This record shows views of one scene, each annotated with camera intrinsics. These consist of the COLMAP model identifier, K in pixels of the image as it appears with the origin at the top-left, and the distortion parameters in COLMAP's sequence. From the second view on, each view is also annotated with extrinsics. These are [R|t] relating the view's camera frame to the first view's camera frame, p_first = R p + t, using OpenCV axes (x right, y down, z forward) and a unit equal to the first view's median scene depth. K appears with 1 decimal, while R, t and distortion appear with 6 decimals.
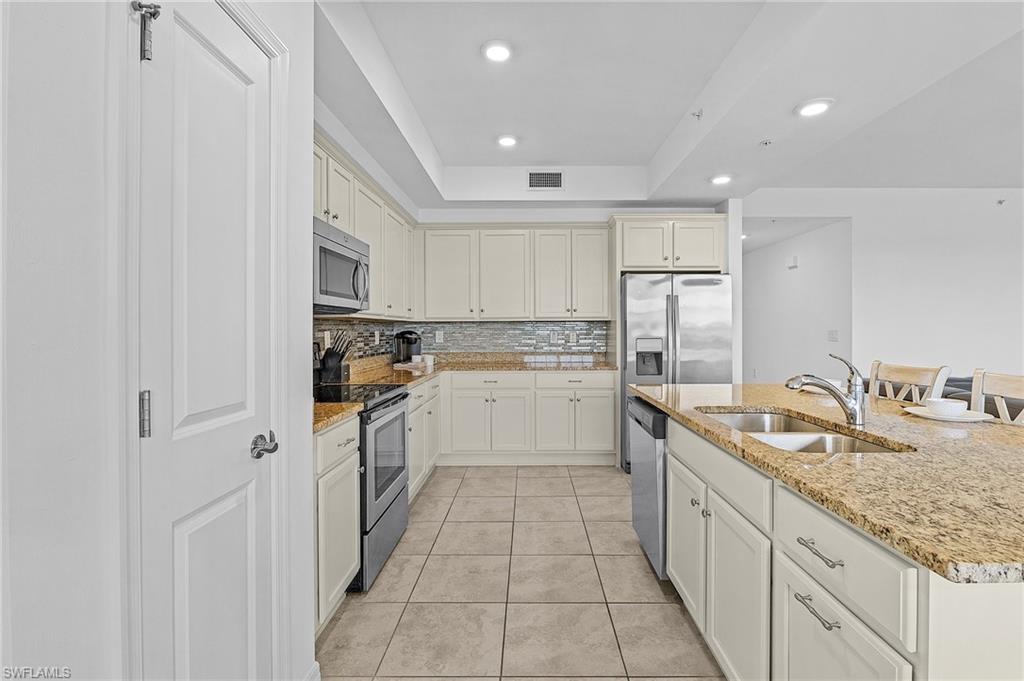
lens RADIAL K [[464.2, 0, 533.0], [0, 464.2, 342.9], [0, 0, 1]] dist [-0.013902, -0.002462]
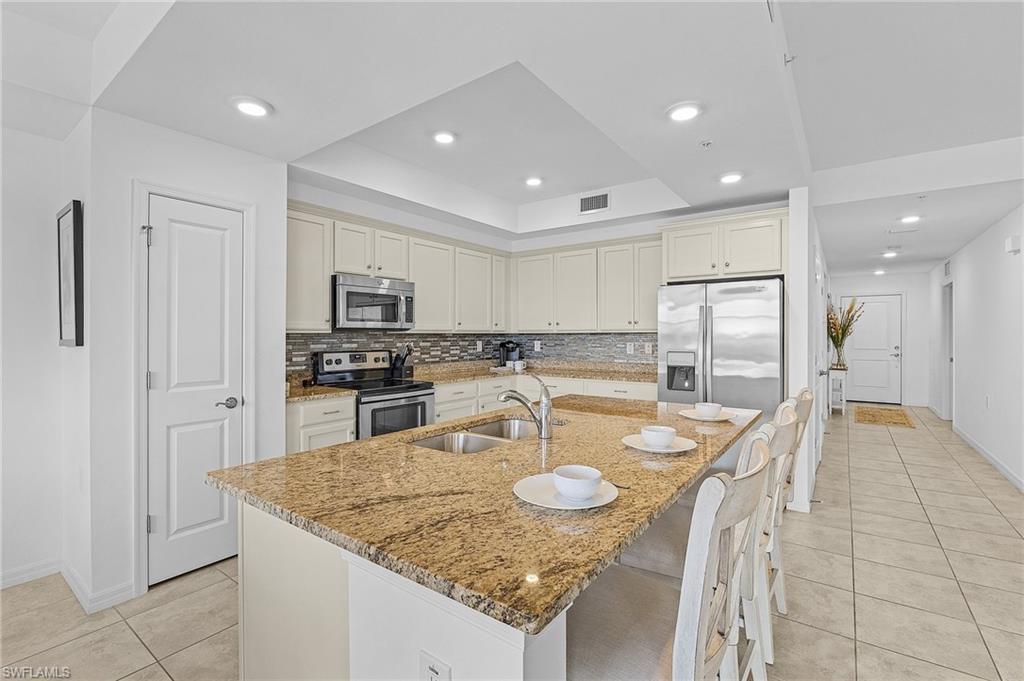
lens RADIAL K [[464.2, 0, 518.1], [0, 464.2, 343.6], [0, 0, 1]] dist [-0.013902, -0.002462]
pose [[0.812325, 0.011274, -0.583096, 0.524612], [-0.016667, 0.999854, -0.003888, -0.016780], [0.582967, 0.012877, 0.812394, 0.023315]]
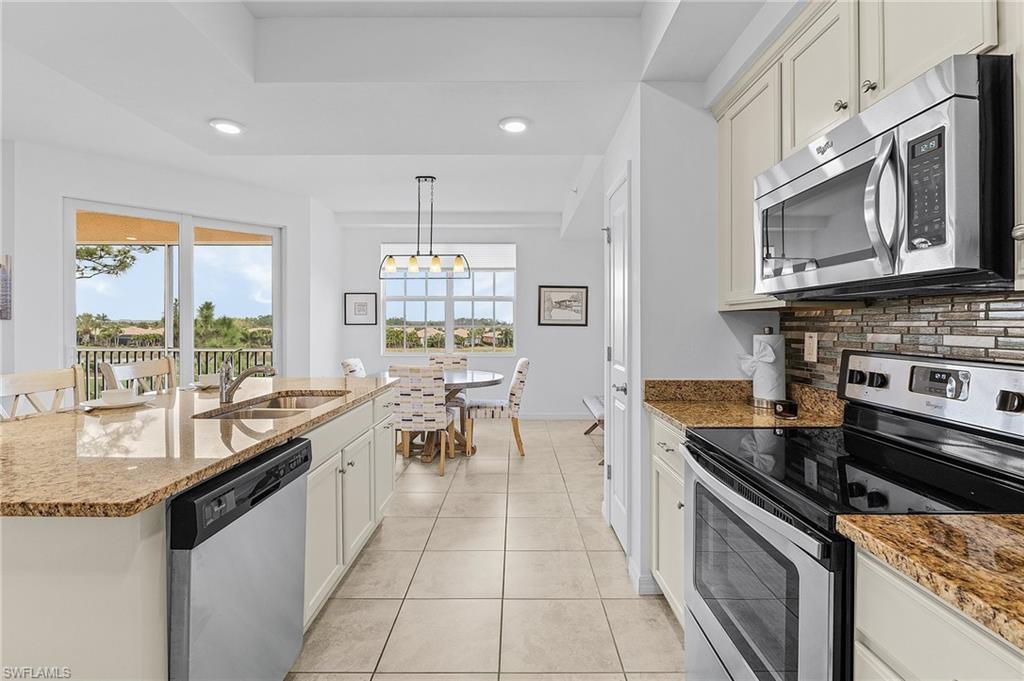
lens RADIAL K [[464.2, 0, 509.3], [0, 464.2, 326.0], [0, 0, 1]] dist [-0.013902, -0.002462]
pose [[-0.999868, 0.004152, 0.015691, -0.045887], [0.004659, 0.999464, 0.032397, -0.031851], [-0.015548, 0.032466, -0.999352, 0.933224]]
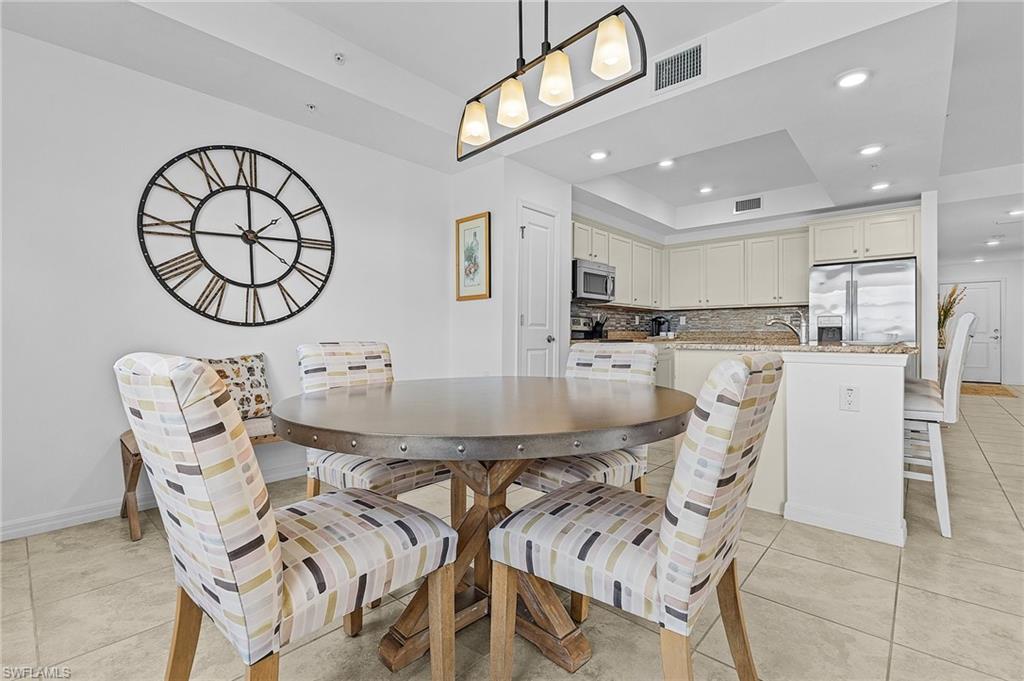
lens RADIAL K [[464.2, 0, 512.5], [0, 464.2, 339.9], [0, 0, 1]] dist [-0.013902, -0.002462]
pose [[0.742686, 0.012766, -0.669518, 0.441666], [-0.024563, 0.999665, -0.008187, 0.084666], [0.669189, 0.022526, 0.742751, -0.505144]]
